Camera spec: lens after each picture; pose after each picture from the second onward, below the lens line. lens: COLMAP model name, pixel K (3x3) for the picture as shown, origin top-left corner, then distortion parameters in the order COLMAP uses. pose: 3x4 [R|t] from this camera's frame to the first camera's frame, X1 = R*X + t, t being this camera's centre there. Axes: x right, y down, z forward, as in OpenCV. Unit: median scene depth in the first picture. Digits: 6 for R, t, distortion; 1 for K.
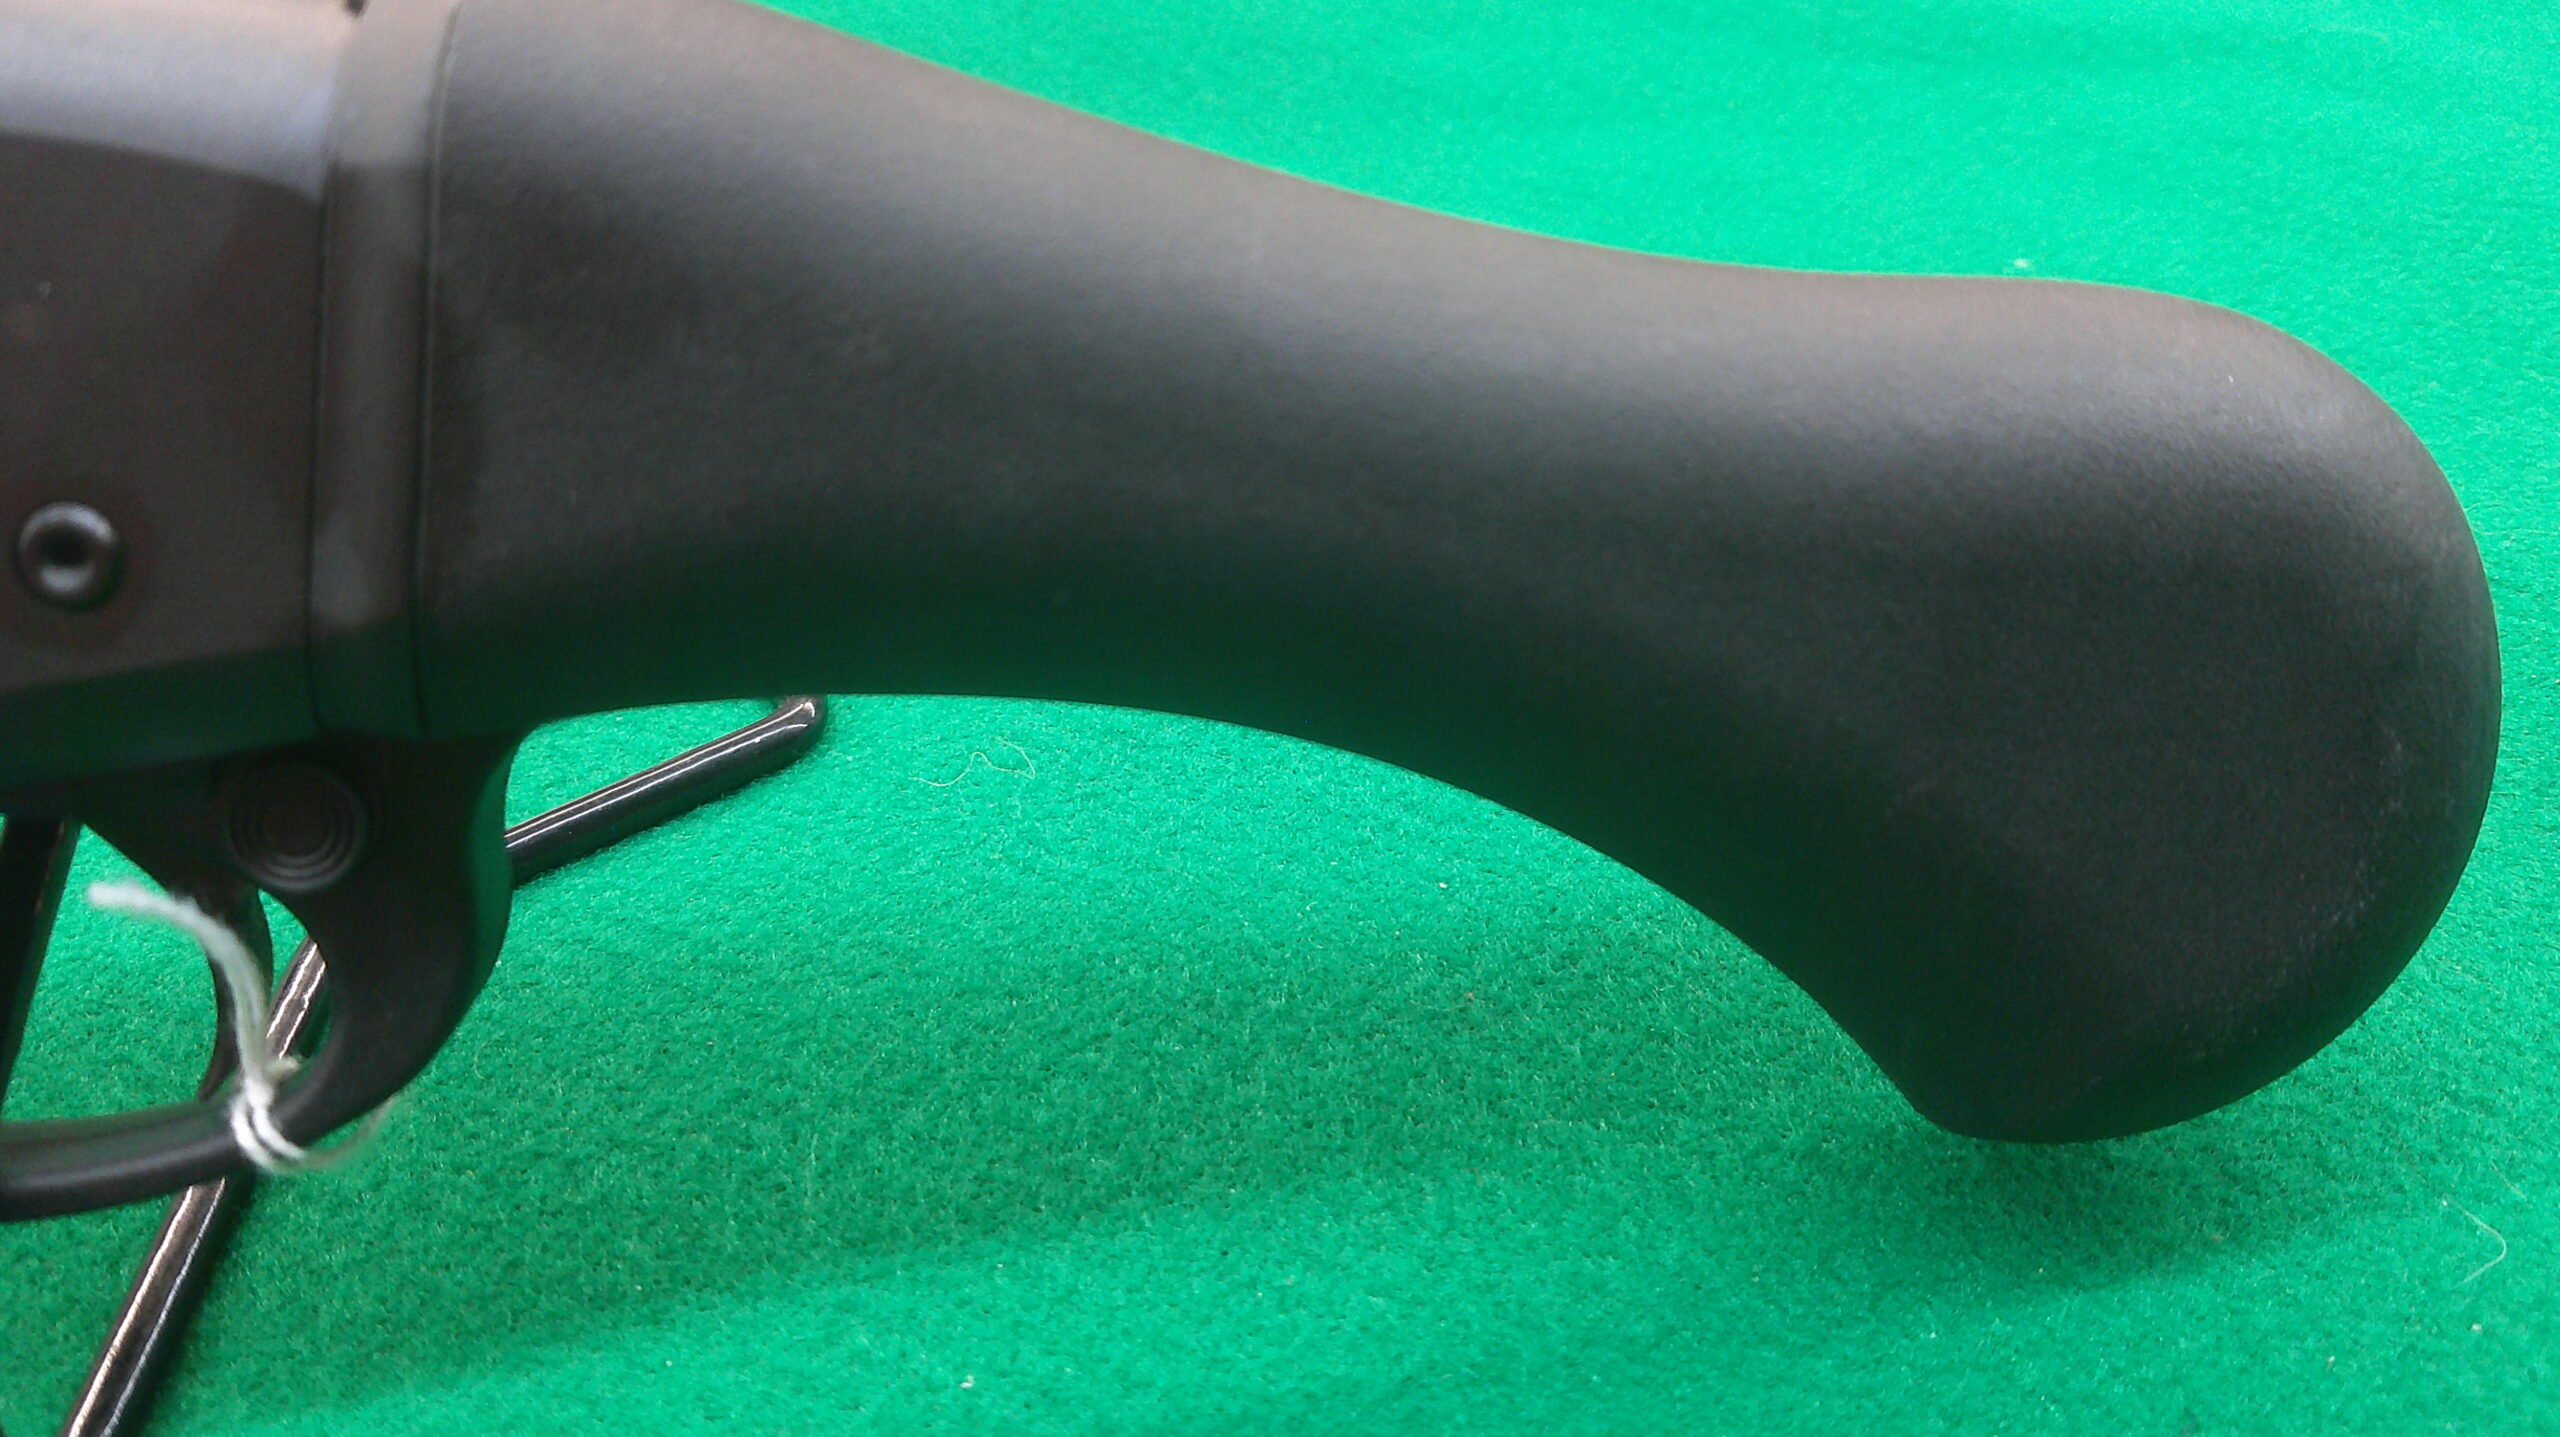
lens RADIAL K [[2129.3, 0, 1280.0], [0, 2129.3, 718.5], [0, 0, 1]] dist [0.049237, -0.008814]
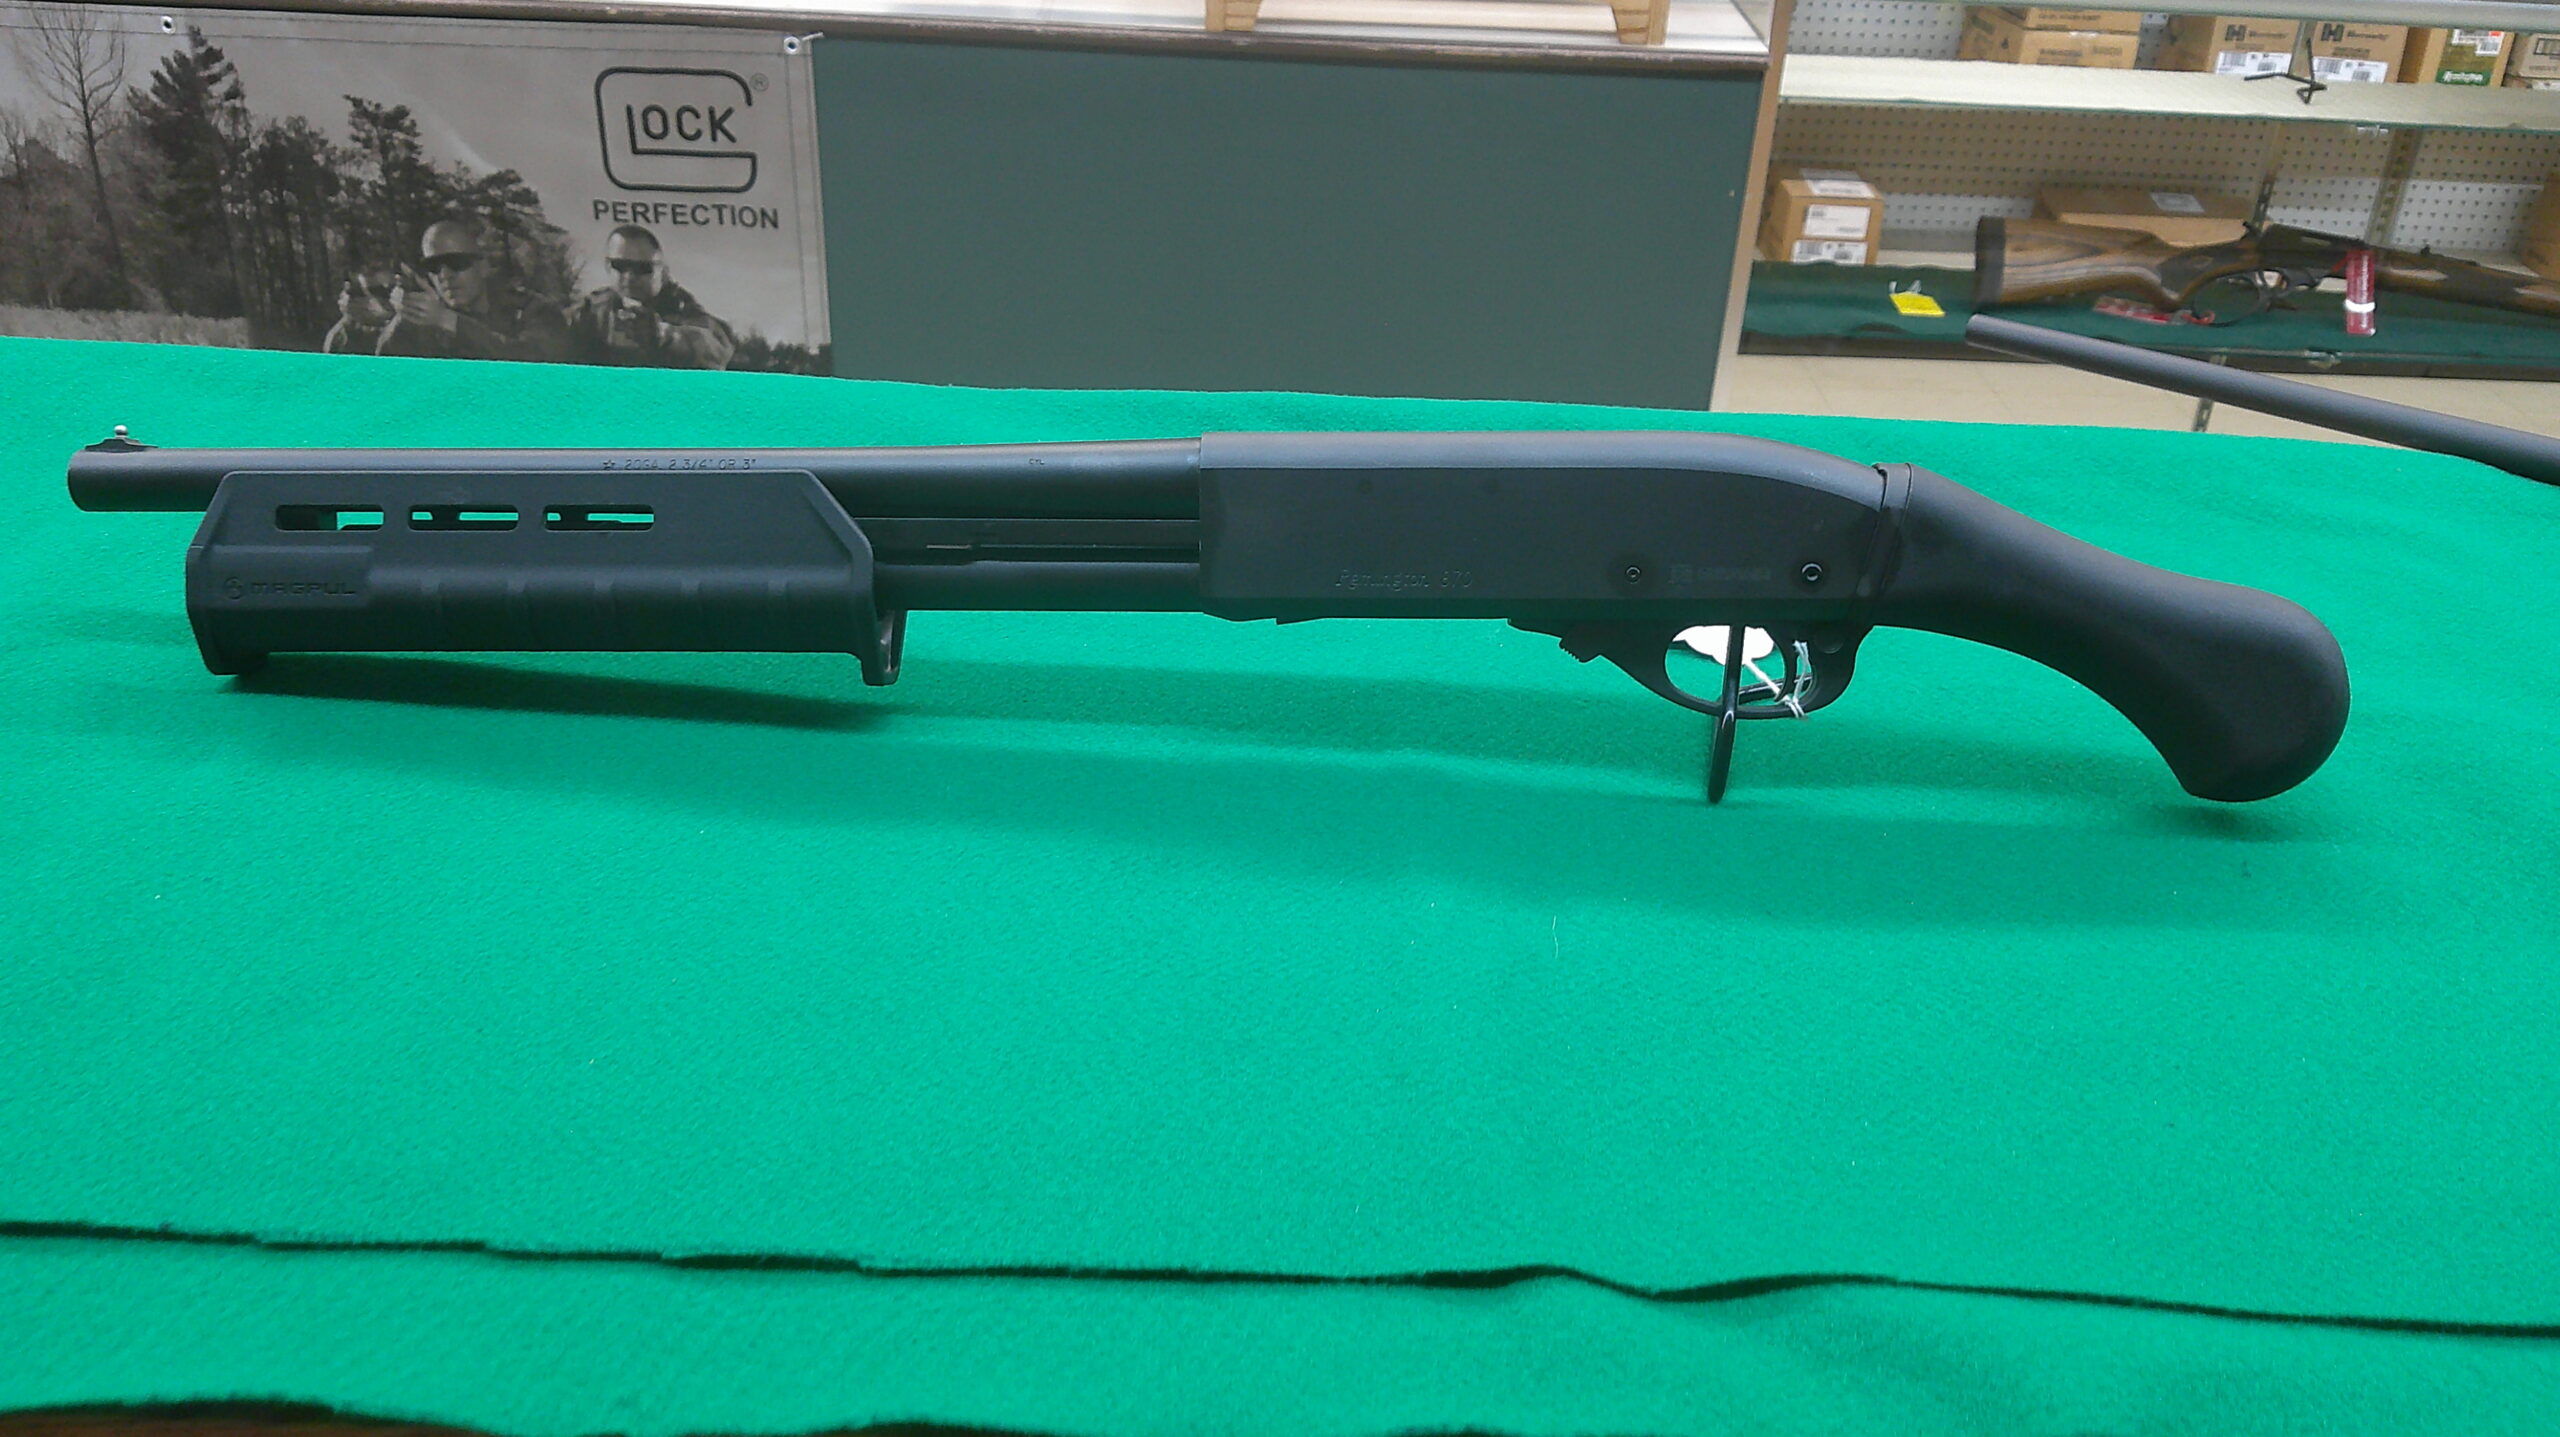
lens RADIAL K [[2129.3, 0, 1280.0], [0, 2129.3, 718.5], [0, 0, 1]] dist [0.049237, -0.008814]
pose [[0.973996, 0.167772, -0.152265, -0.833389], [-0.185966, 0.975886, -0.114297, 0.915198], [0.129417, 0.139641, 0.981708, -3.476439]]
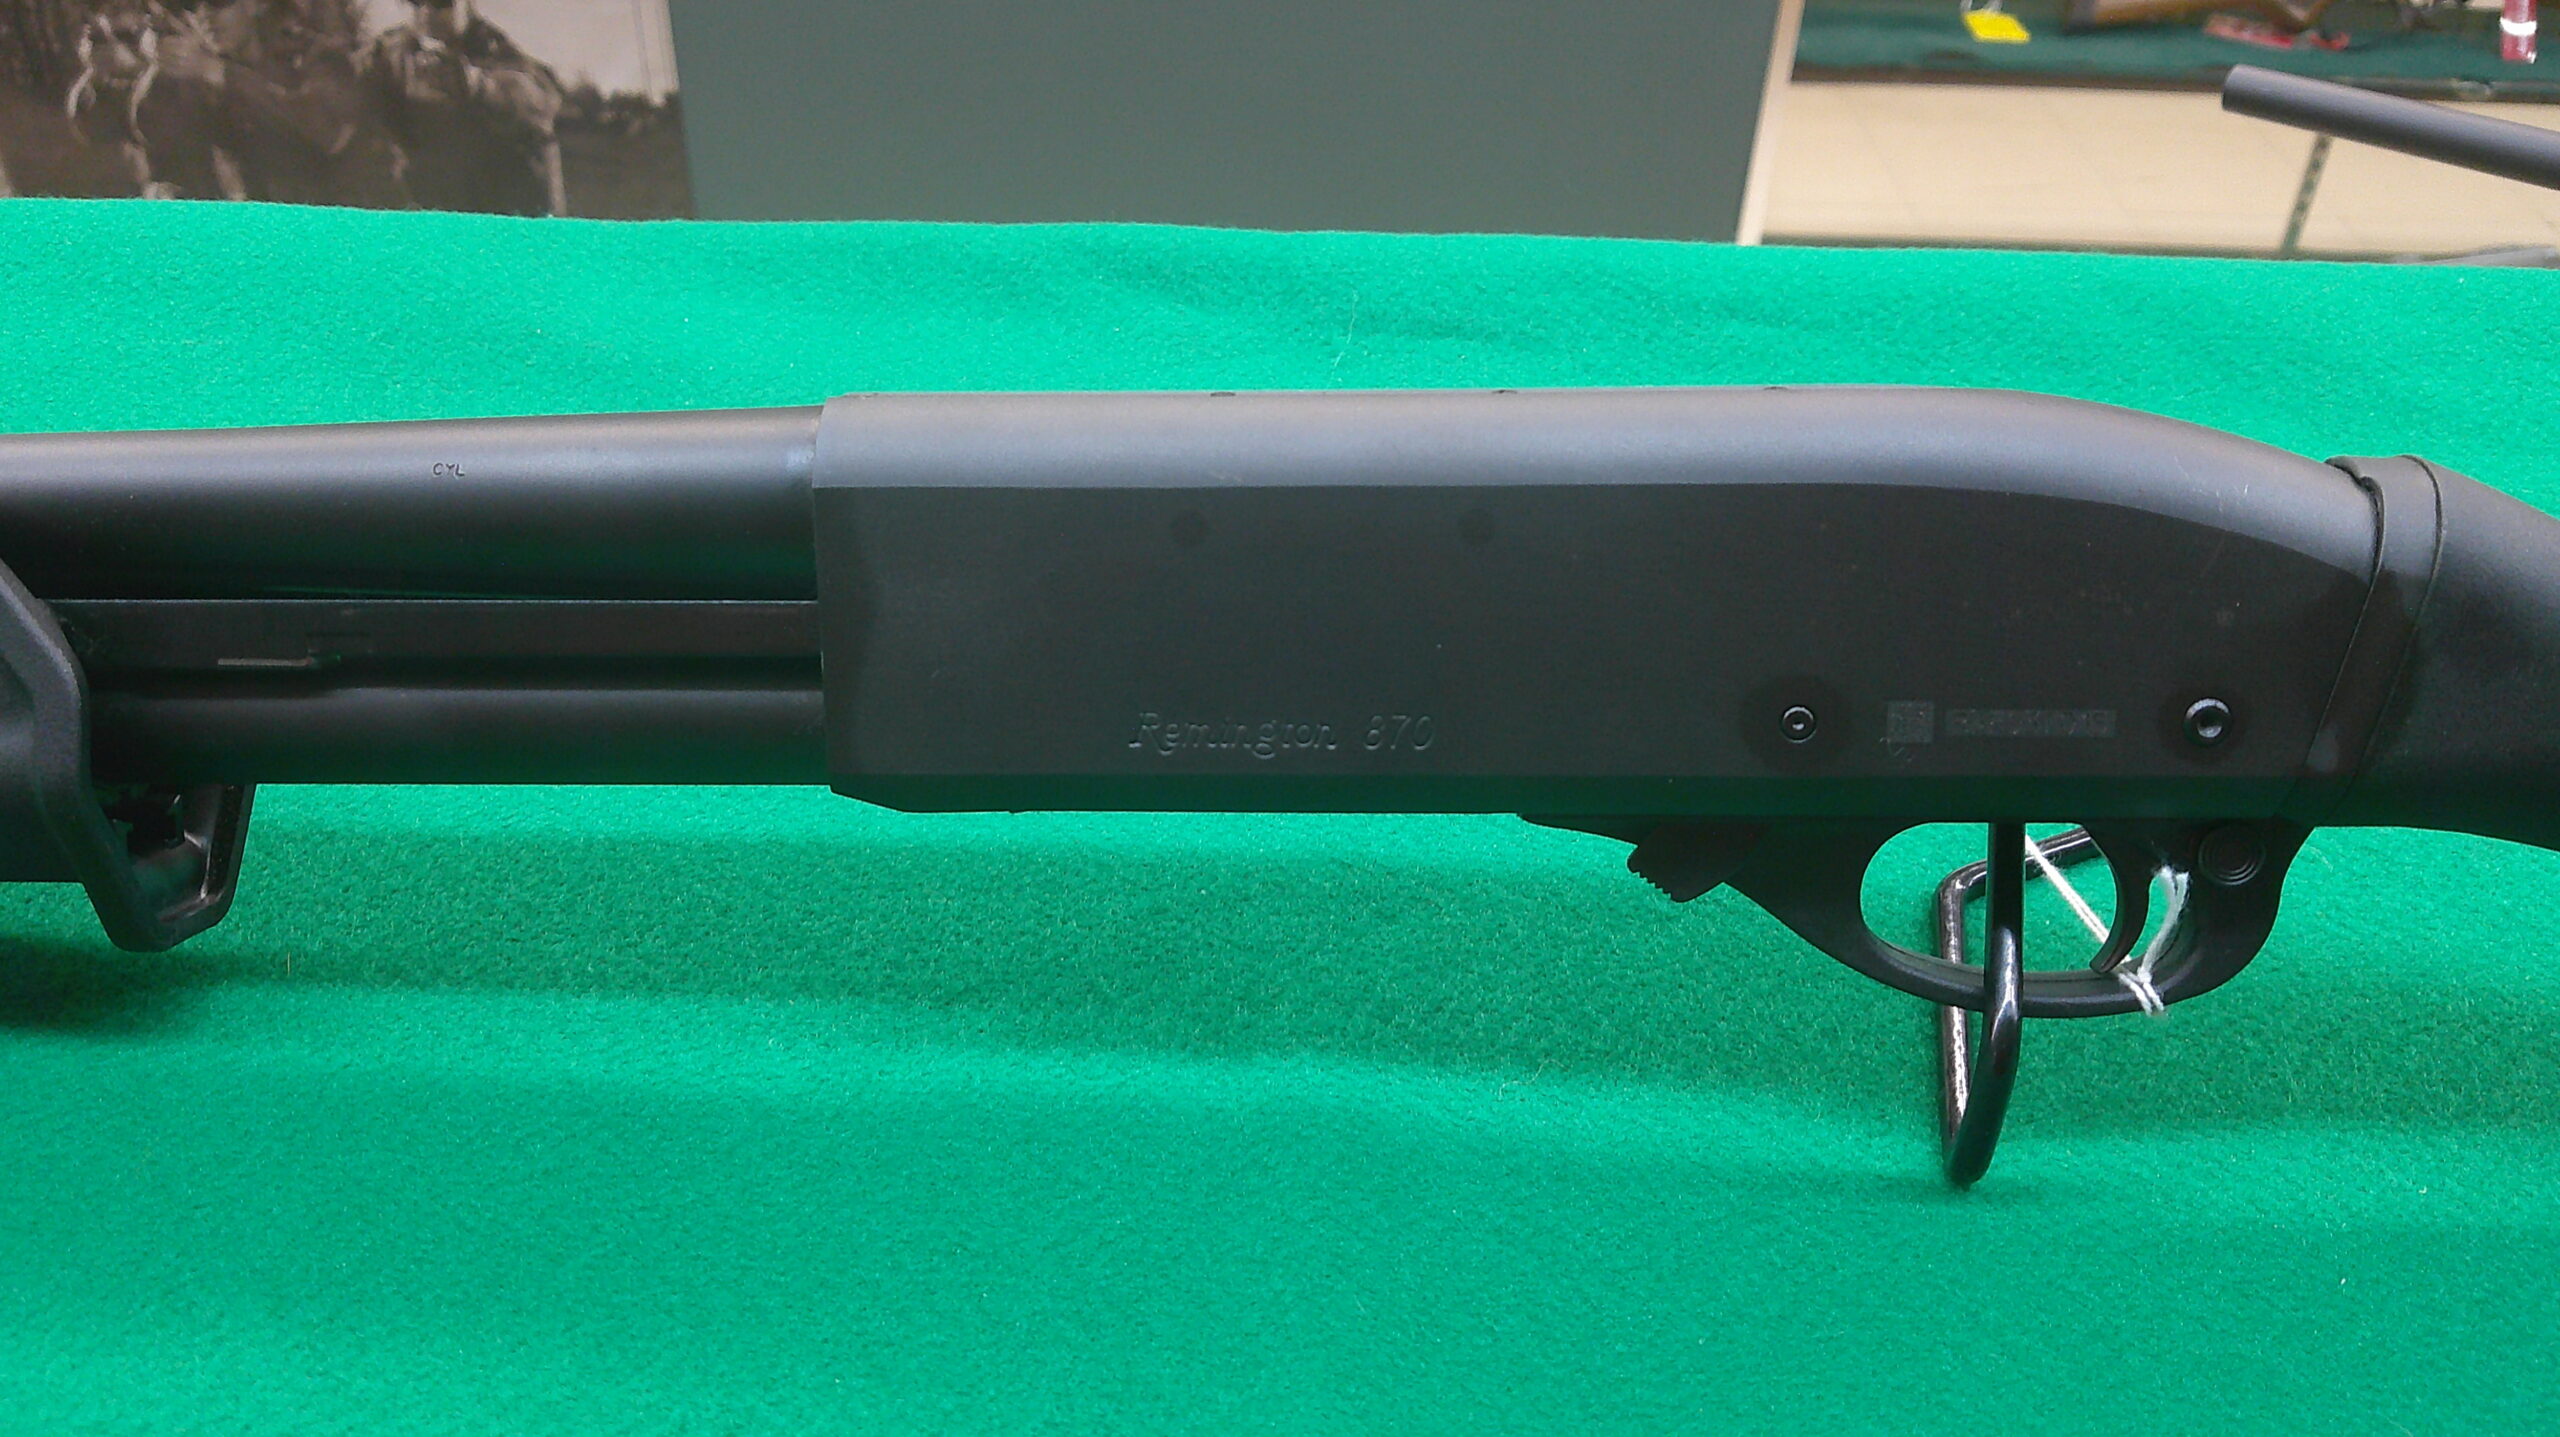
lens RADIAL K [[2205.9, 0, 1321.1], [0, 2205.9, 664.9], [0, 0, 1]] dist [-0.001969, -0.010027]
pose [[0.979447, 0.163657, -0.117894, -1.037604], [-0.167977, 0.985404, -0.027617, 0.073480], [0.111653, 0.046853, 0.992642, -1.168368]]
